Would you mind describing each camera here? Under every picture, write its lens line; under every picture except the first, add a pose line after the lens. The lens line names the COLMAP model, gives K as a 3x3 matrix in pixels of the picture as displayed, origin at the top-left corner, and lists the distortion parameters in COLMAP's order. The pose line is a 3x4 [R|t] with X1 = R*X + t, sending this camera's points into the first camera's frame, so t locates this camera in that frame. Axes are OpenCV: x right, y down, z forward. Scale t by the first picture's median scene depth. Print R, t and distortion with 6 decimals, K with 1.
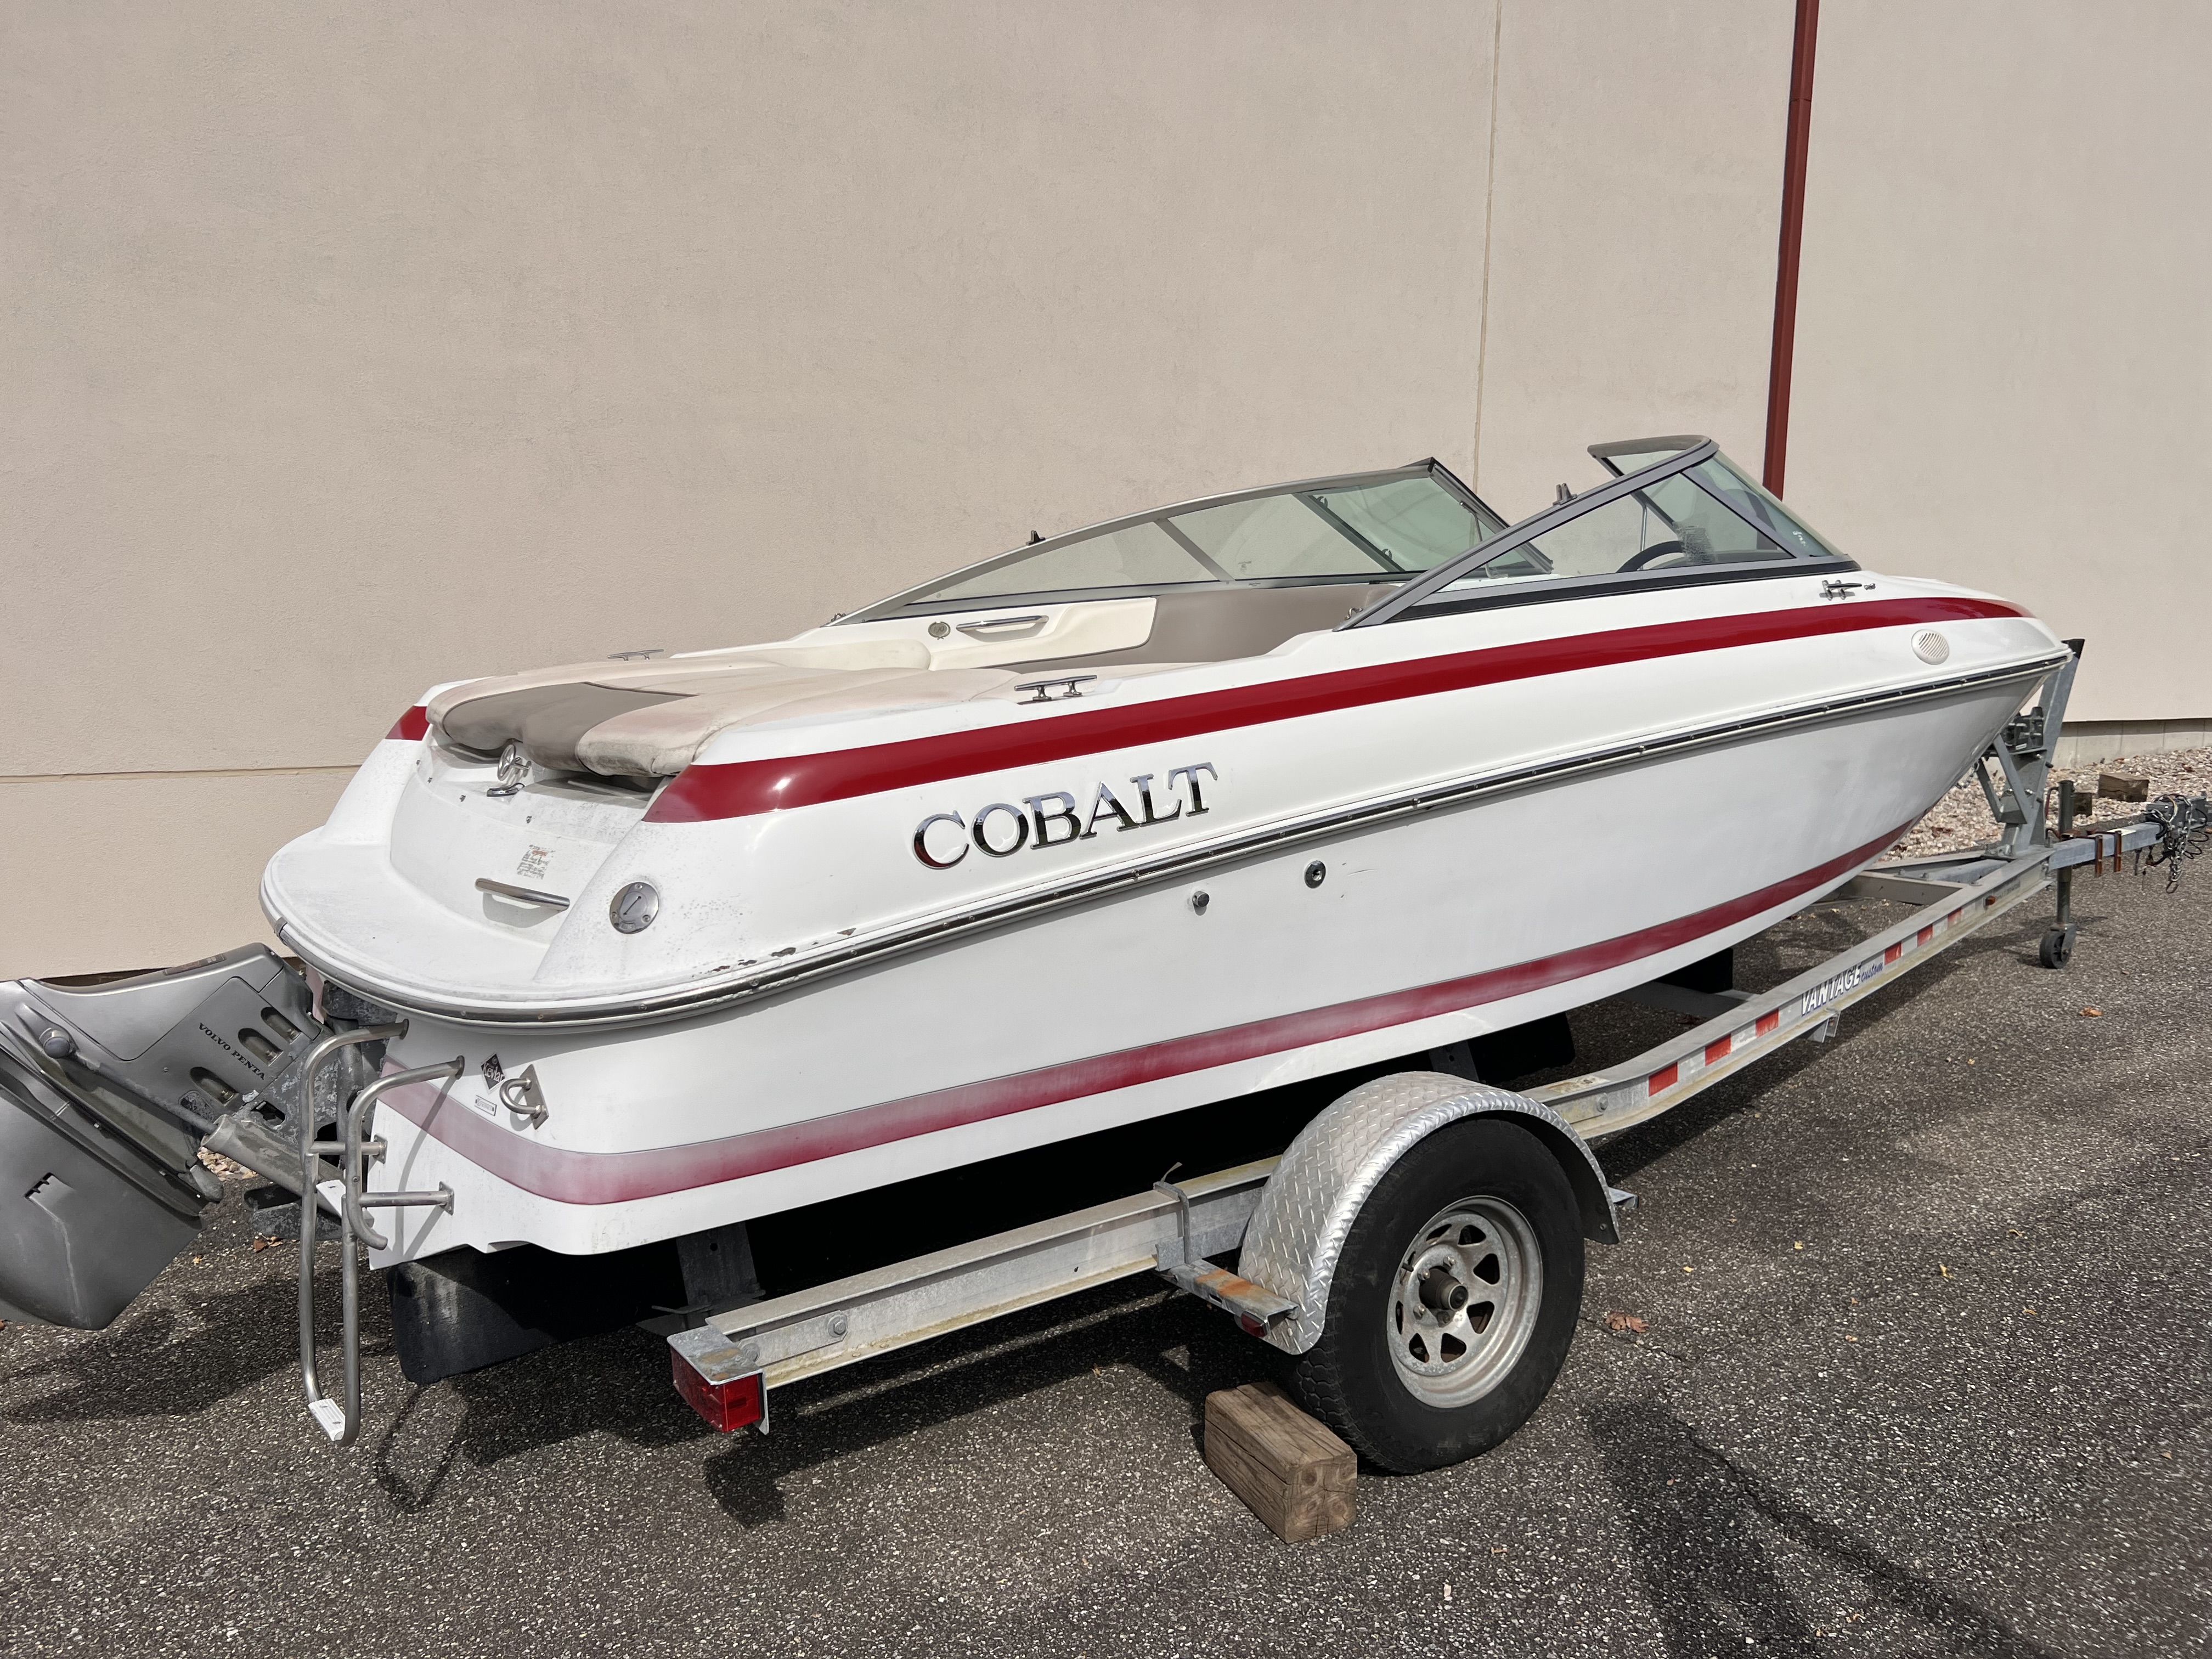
lens RADIAL K [[1678.6, 0, 1066.6], [0, 1678.6, 845.1], [0, 0, 1]] dist [0.021818, -0.006960]
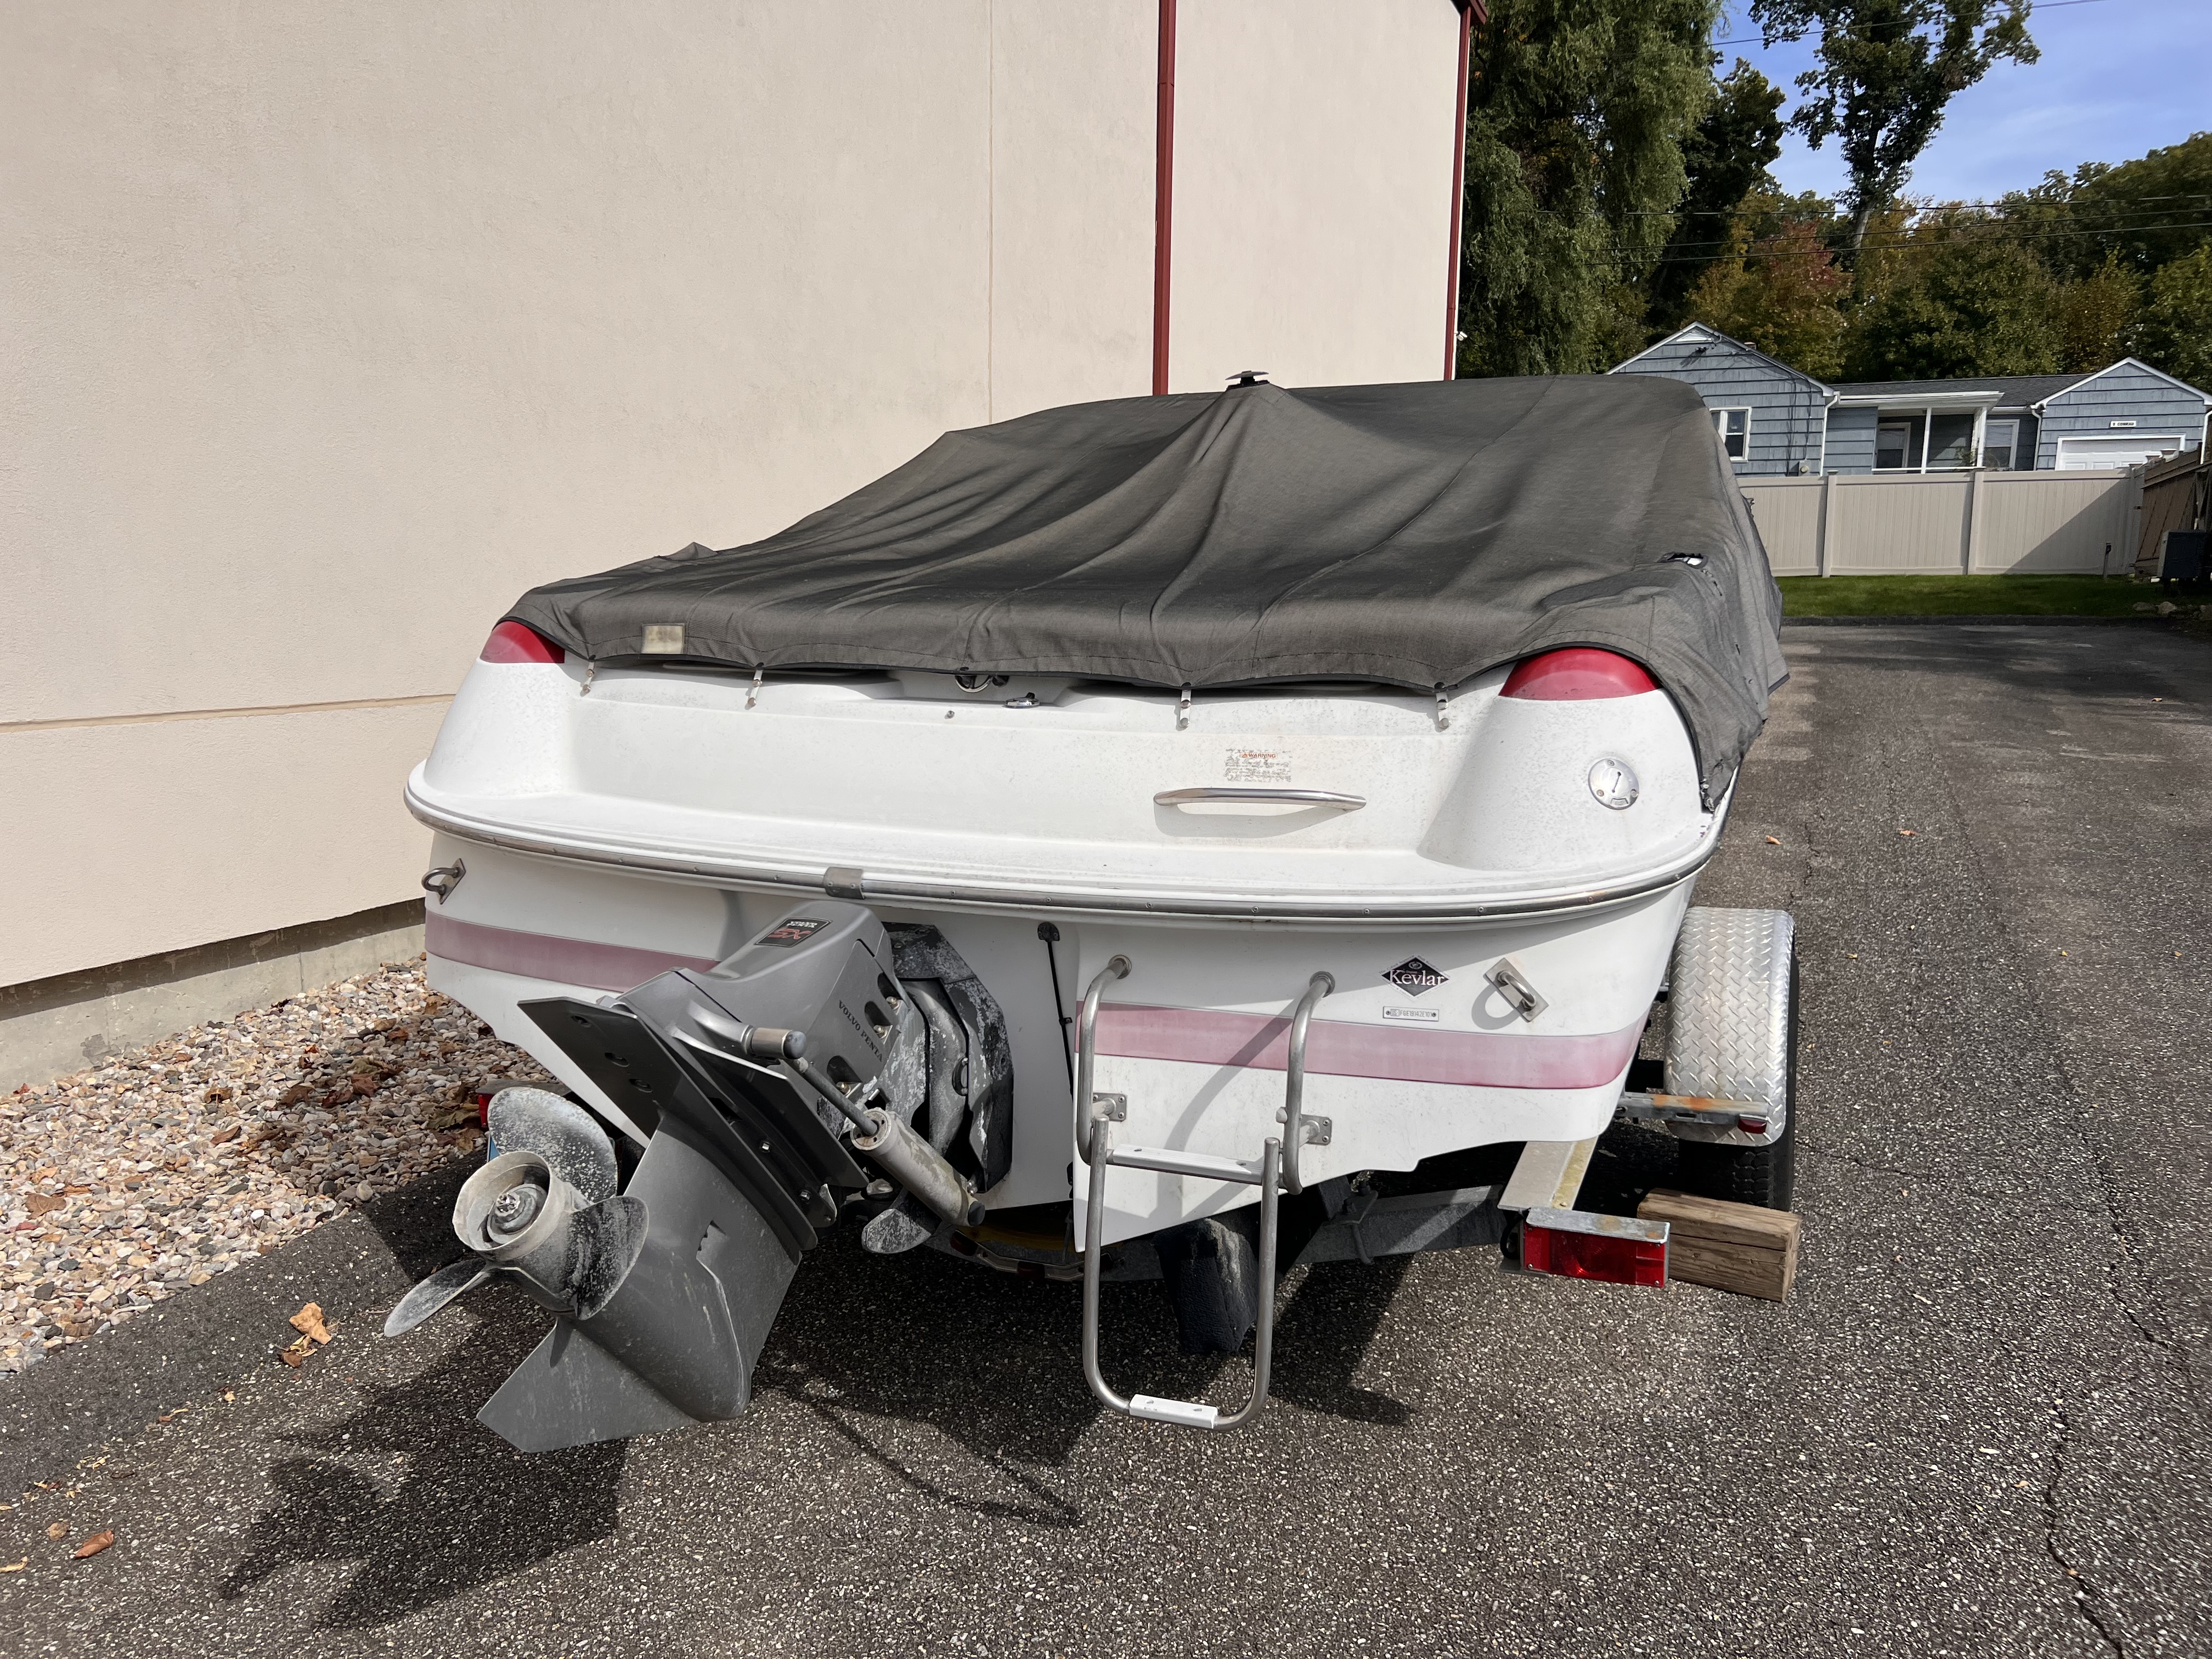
lens RADIAL K [[1686.0, 0, 1088.4], [0, 1686.0, 846.6], [0, 0, 1]] dist [0.054766, -0.052447]
pose [[0.825994, -0.090693, 0.556336, -0.833636], [0.072760, 0.995869, 0.054318, -0.002186], [-0.558964, -0.004387, 0.829180, 0.264916]]
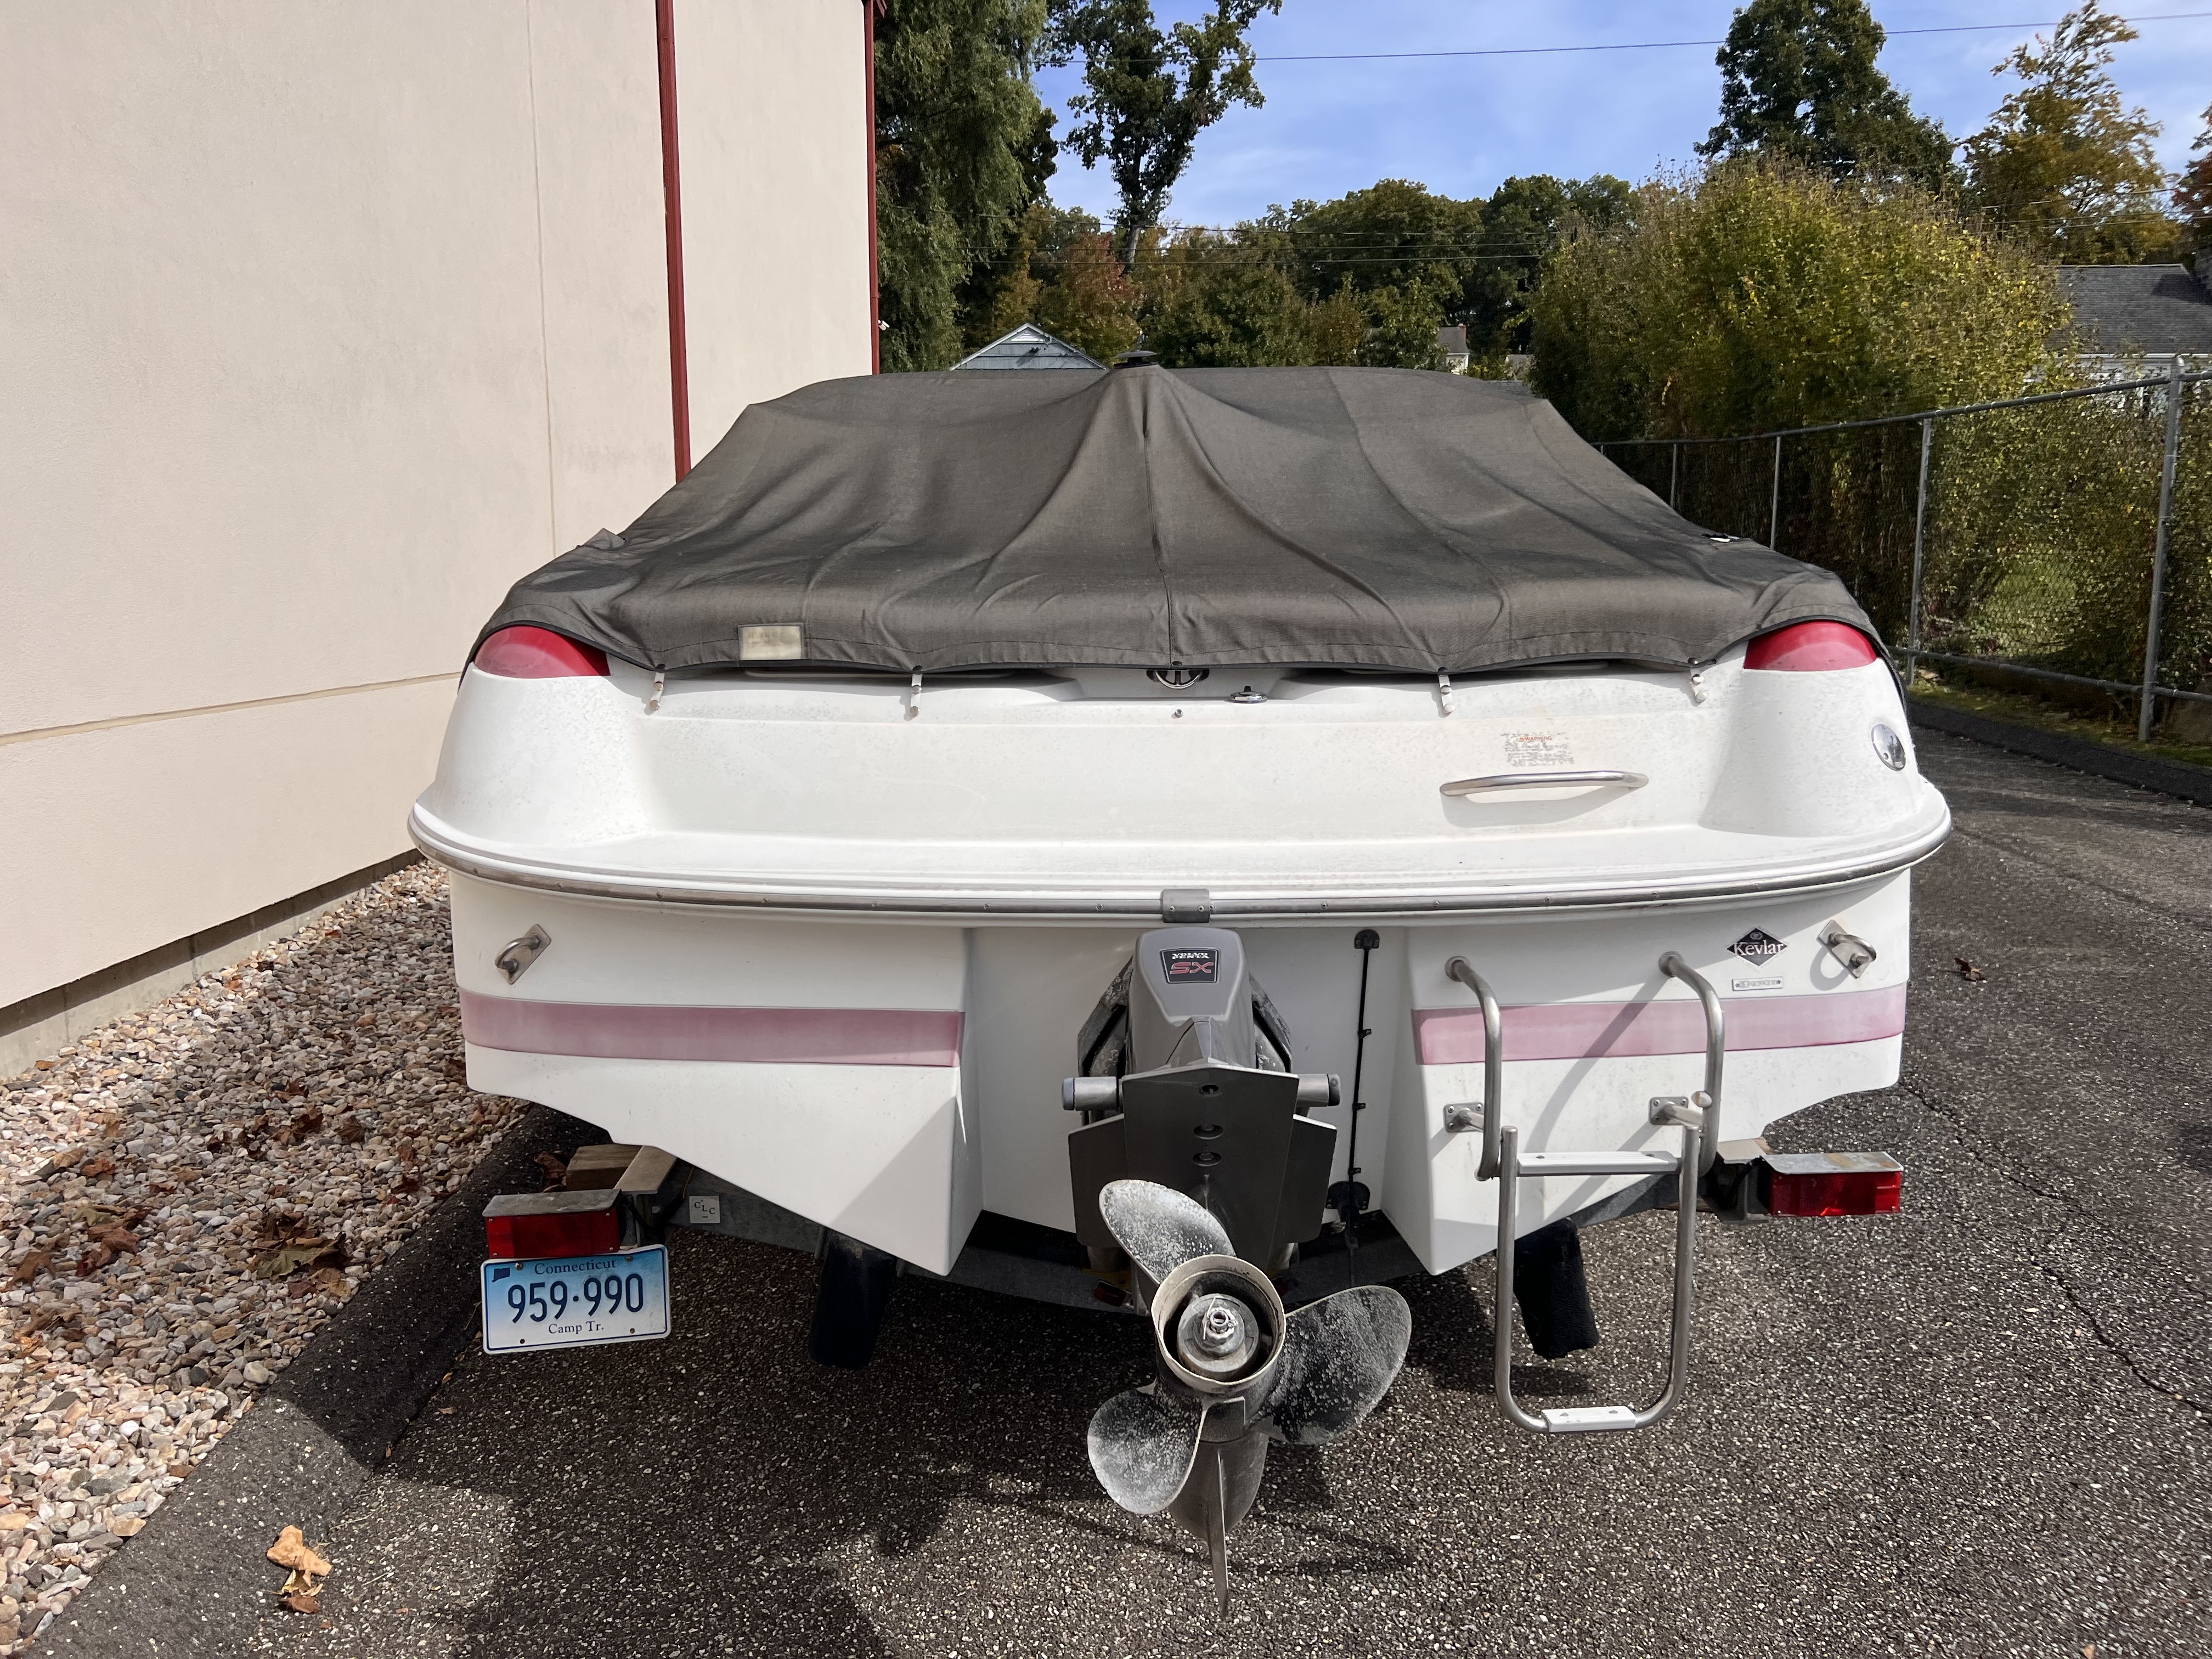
lens RADIAL K [[1701.4, 0, 1099.6], [0, 1701.4, 823.9], [0, 0, 1]] dist [0.045177, -0.047147]
pose [[0.535400, -0.137049, 0.833405, -1.107635], [0.120418, 0.989053, 0.085284, -0.051686], [-0.835970, 0.054696, 0.546042, 0.642665]]
